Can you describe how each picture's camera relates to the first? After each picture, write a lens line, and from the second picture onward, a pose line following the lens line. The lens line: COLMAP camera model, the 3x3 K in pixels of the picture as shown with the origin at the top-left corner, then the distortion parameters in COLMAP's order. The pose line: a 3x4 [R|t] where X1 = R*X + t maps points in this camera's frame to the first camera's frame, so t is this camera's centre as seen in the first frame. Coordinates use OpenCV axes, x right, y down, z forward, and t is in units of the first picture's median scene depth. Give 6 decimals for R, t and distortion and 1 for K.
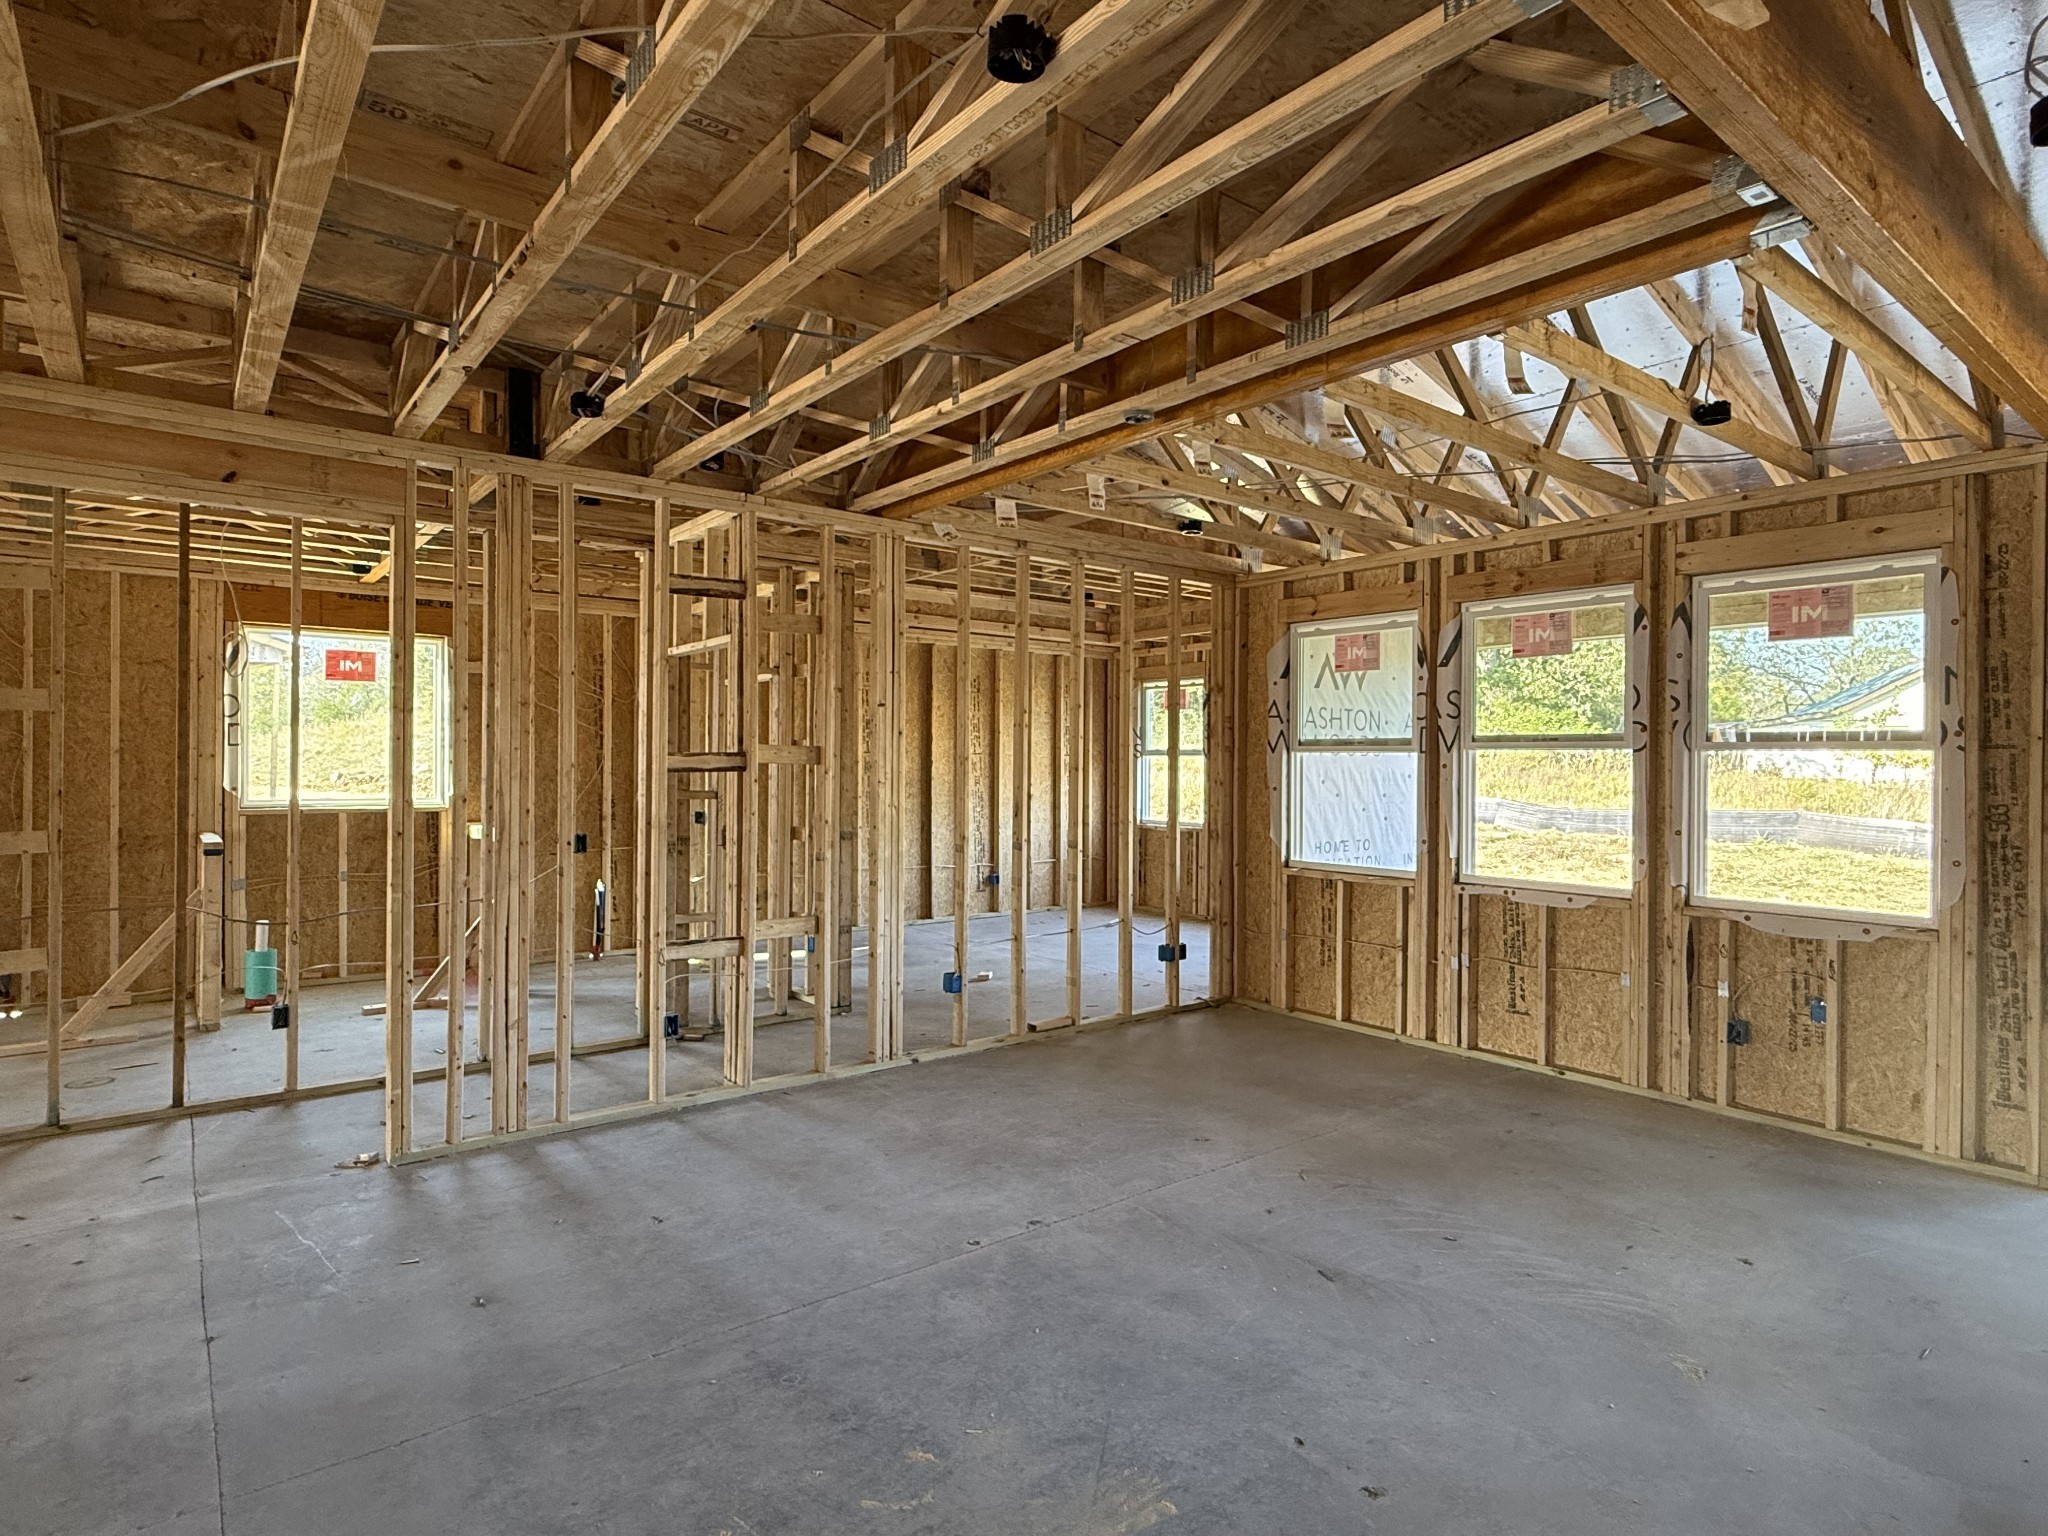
lens RADIAL K [[1101.1, 0, 1025.6], [0, 1101.1, 767.1], [0, 0, 1]] dist [0.001498, -0.001458]
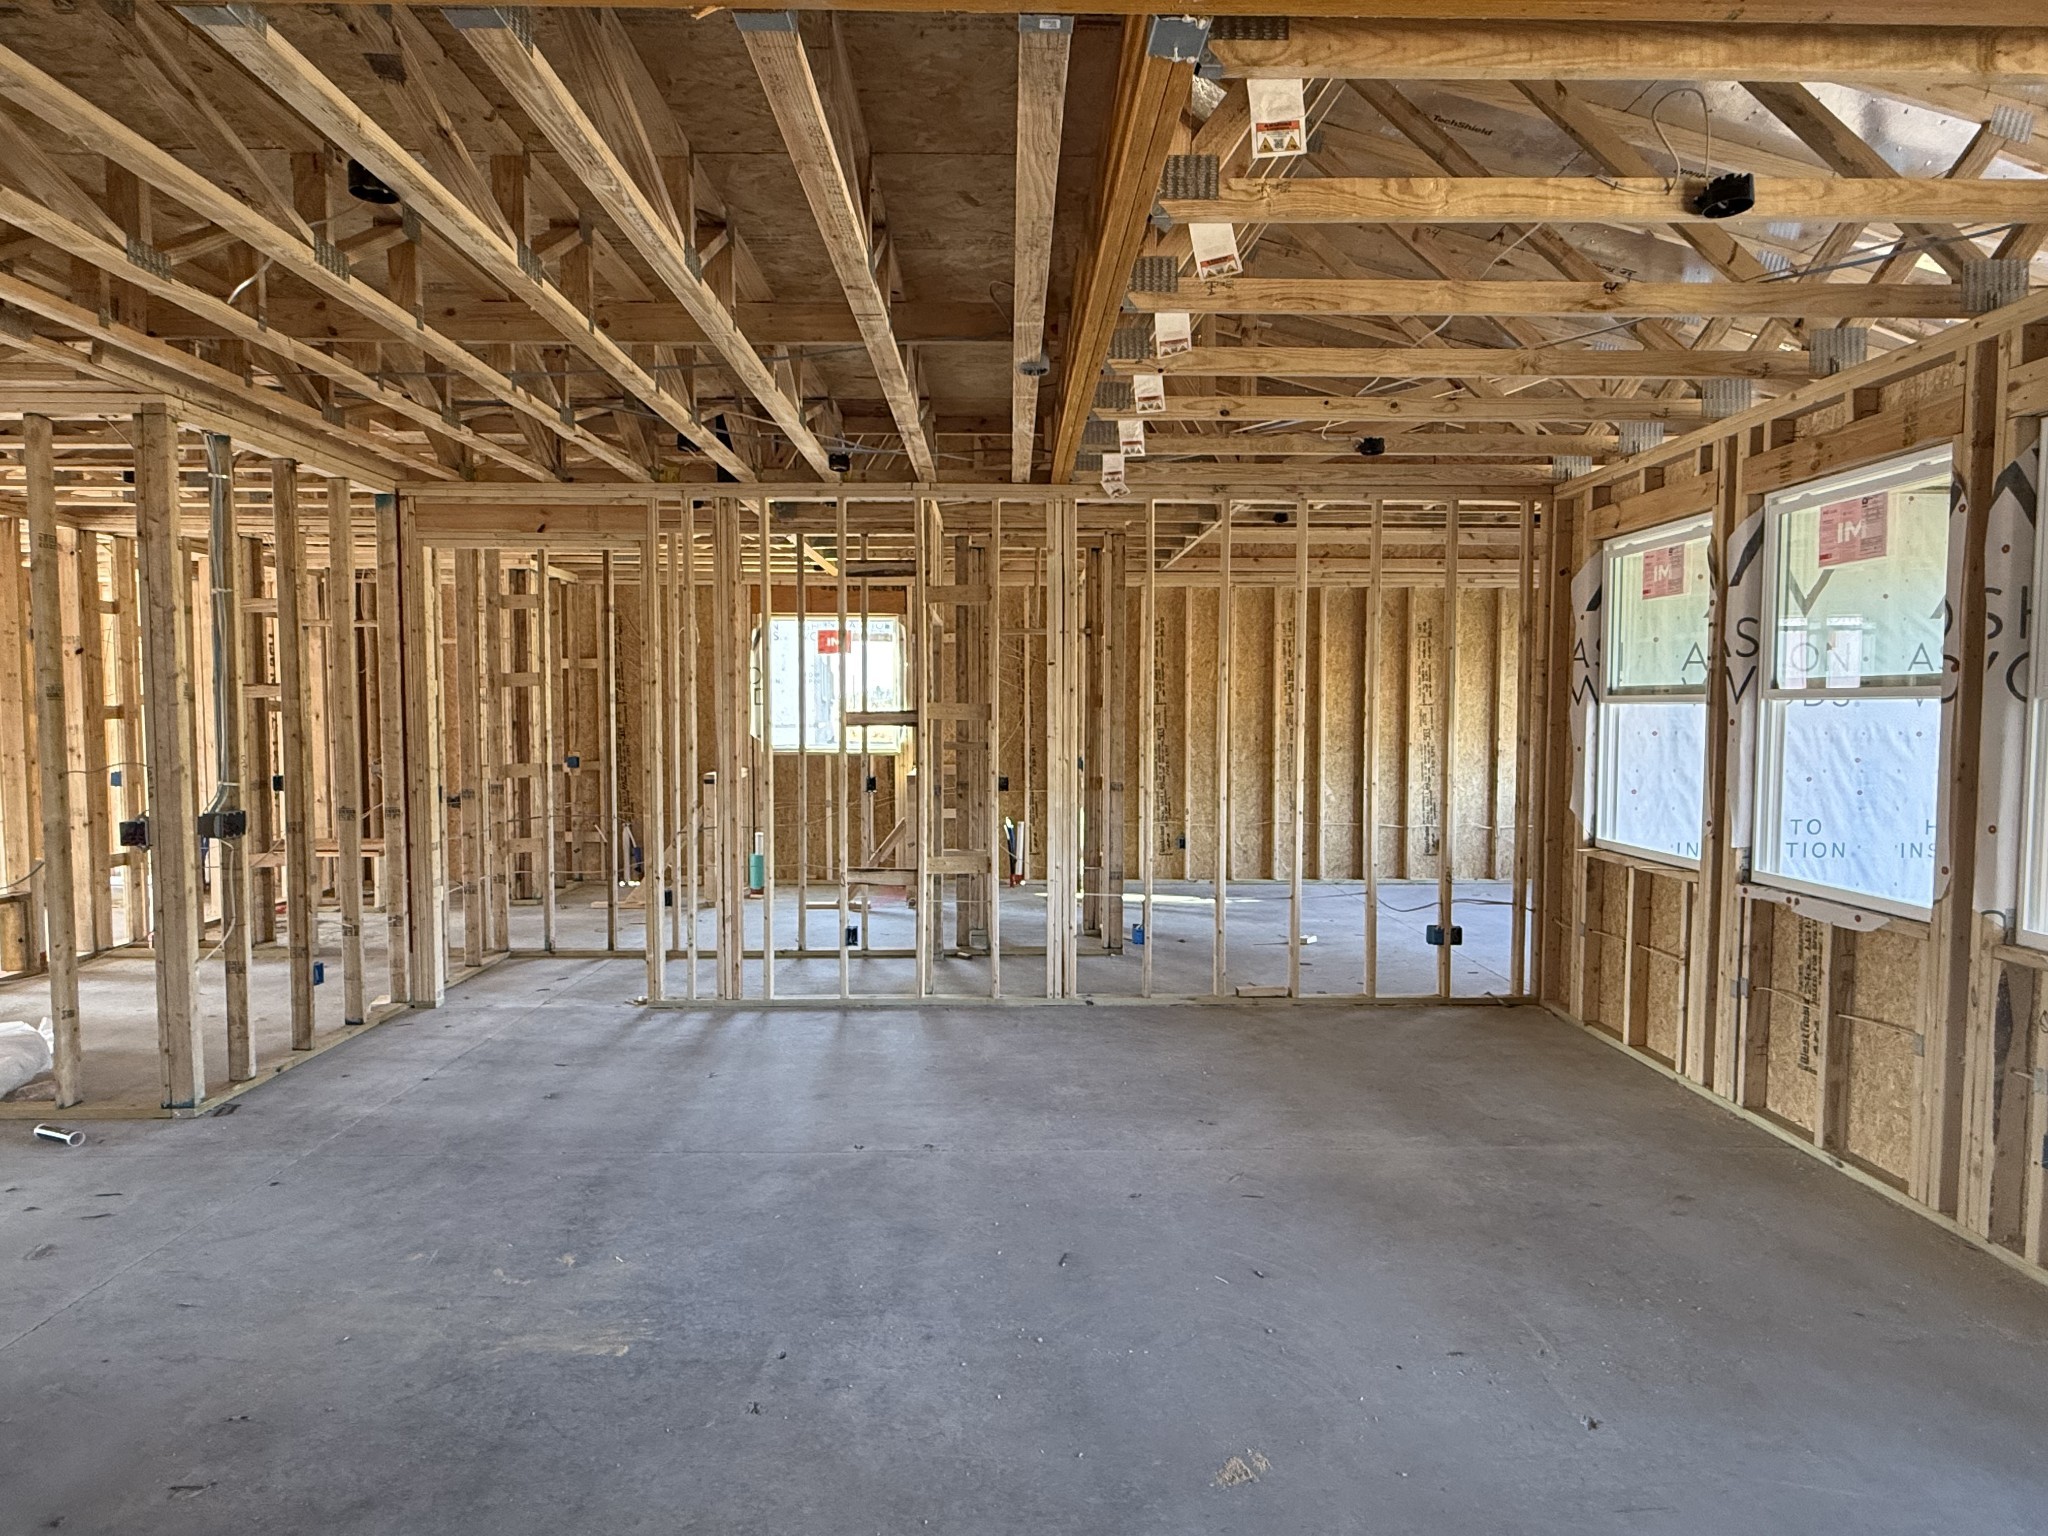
lens RADIAL K [[1101.1, 0, 1019.5], [0, 1101.1, 769.7], [0, 0, 1]] dist [0.001498, -0.001458]
pose [[0.793522, 0.028195, -0.607888, 0.504637], [0.002088, 0.998794, 0.049052, -0.006956], [0.608538, -0.040194, 0.792506, 0.145045]]
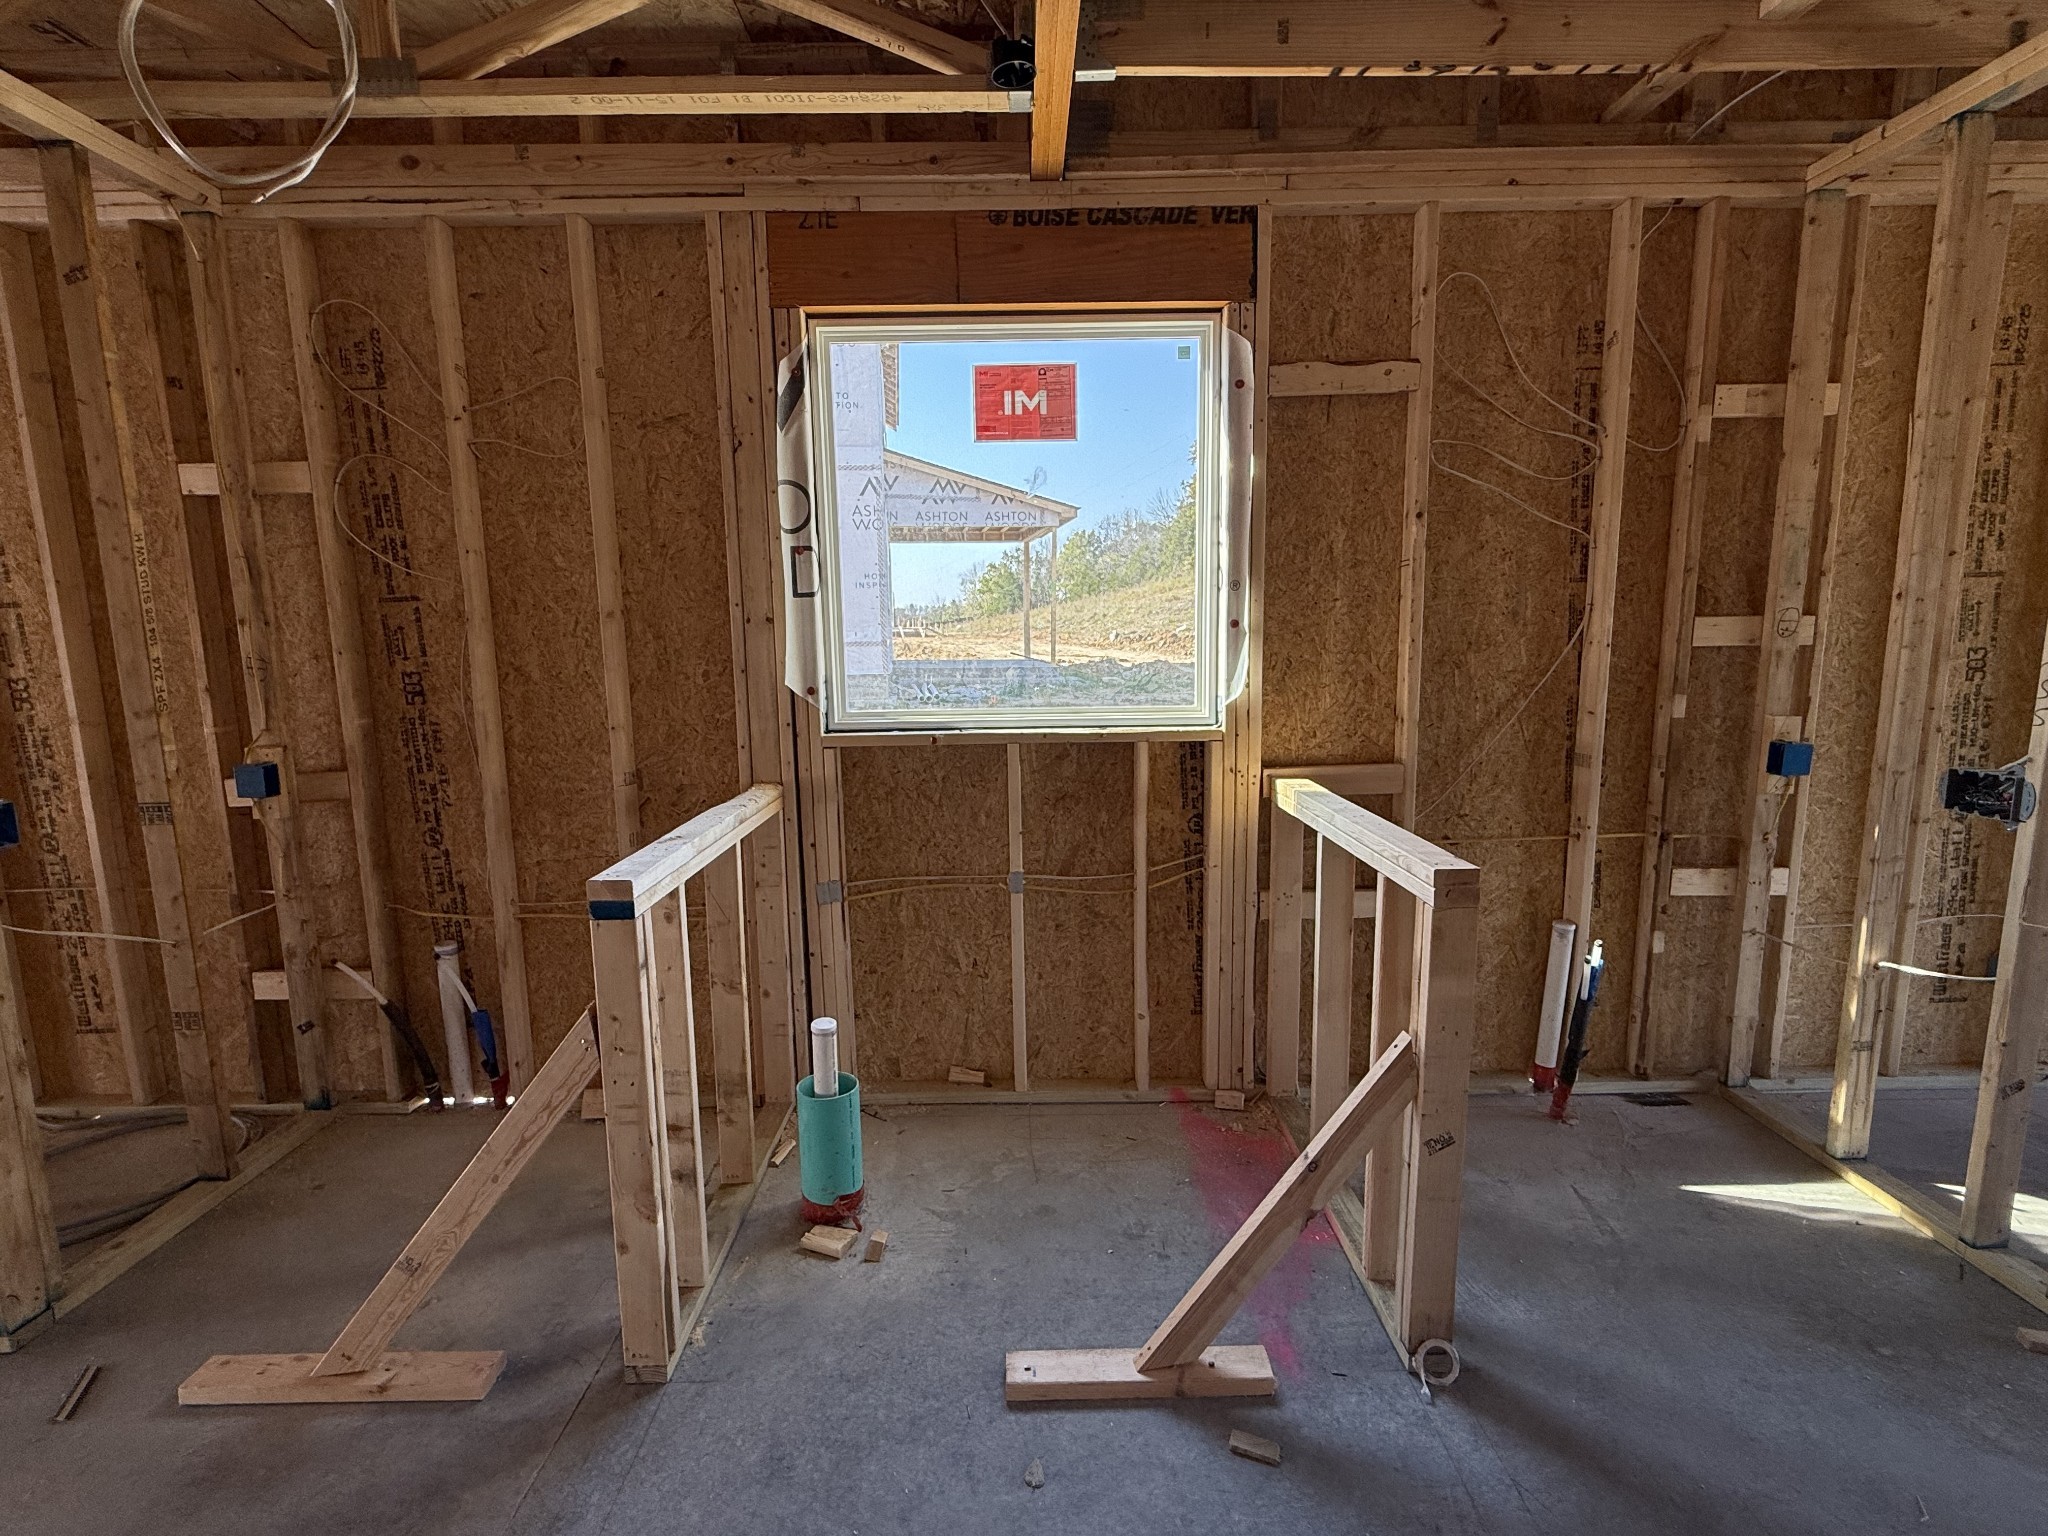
lens RADIAL K [[1012.0, 0, 1026.3], [0, 1012.0, 774.6], [0, 0, 1]] dist [0.001226, -0.000508]
pose [[0.785976, 0.077716, -0.613354, -0.515547], [0.018898, 0.988584, 0.149478, -0.010116], [0.617969, -0.129077, 0.775535, 0.970259]]
